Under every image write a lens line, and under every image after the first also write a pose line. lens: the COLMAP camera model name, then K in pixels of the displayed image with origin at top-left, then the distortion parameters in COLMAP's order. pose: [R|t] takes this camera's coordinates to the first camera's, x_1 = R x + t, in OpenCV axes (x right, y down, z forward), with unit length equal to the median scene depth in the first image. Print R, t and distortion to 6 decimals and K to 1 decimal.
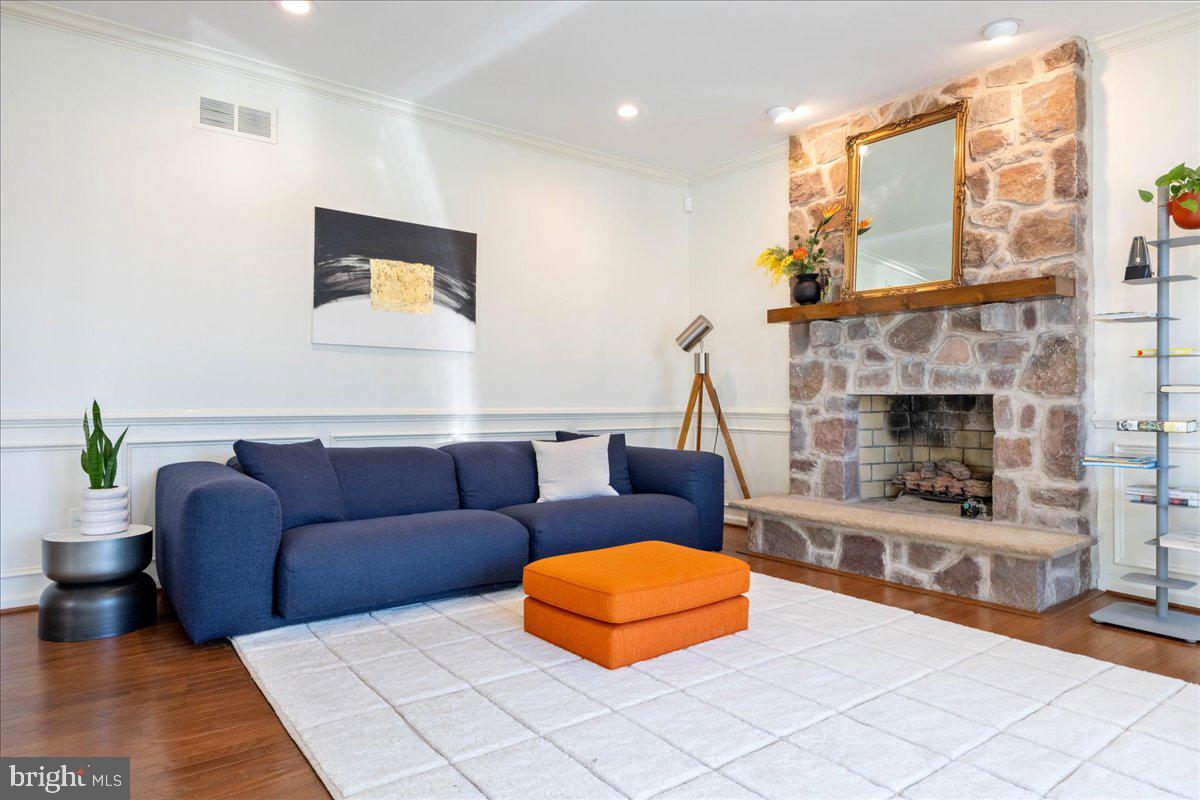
lens RADIAL K [[718.4, 0, 600.1], [0, 718.4, 397.0], [0, 0, 1]] dist [-0.026776, -0.000613]
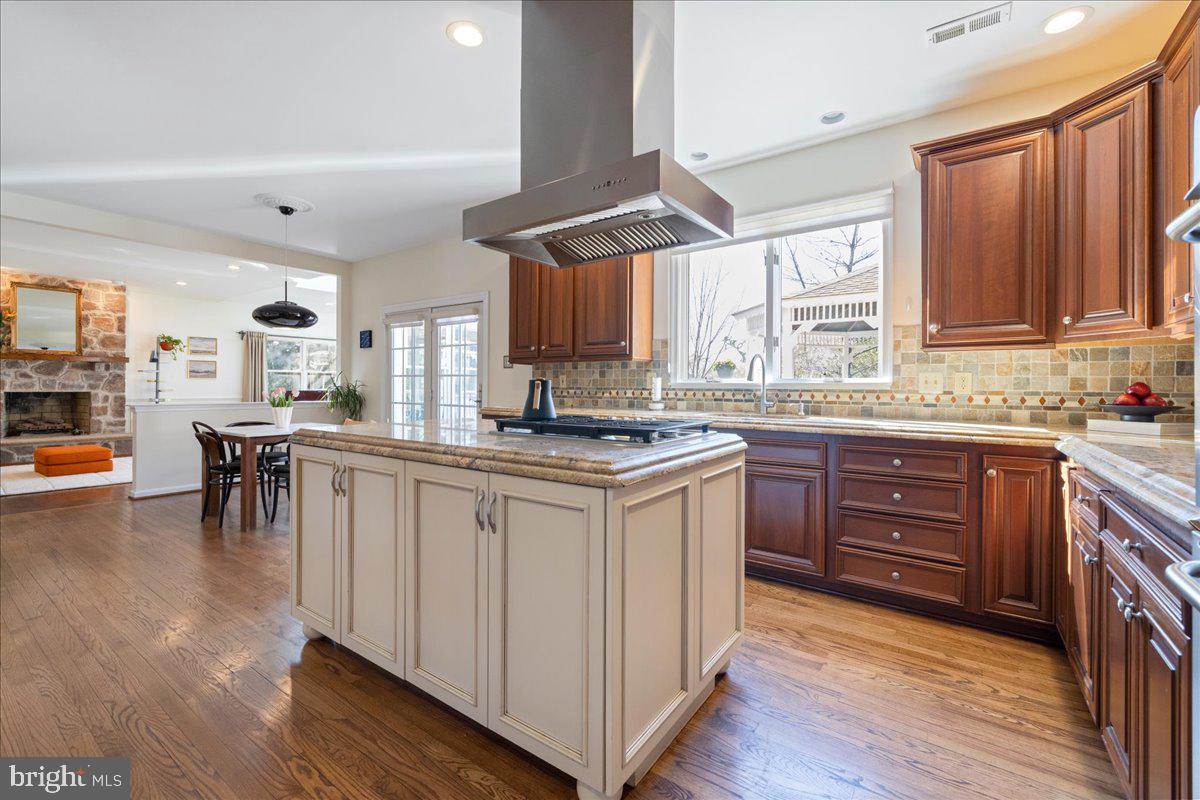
lens RADIAL K [[512.1, 0, 599.6], [0, 512.1, 389.6], [0, 0, 1]] dist [-0.001241, -0.000044]
pose [[-0.298273, -0.009660, 0.954432, -2.145102], [-0.008357, 0.999937, 0.007509, -0.047078], [-0.954444, -0.005736, -0.298335, -0.394891]]
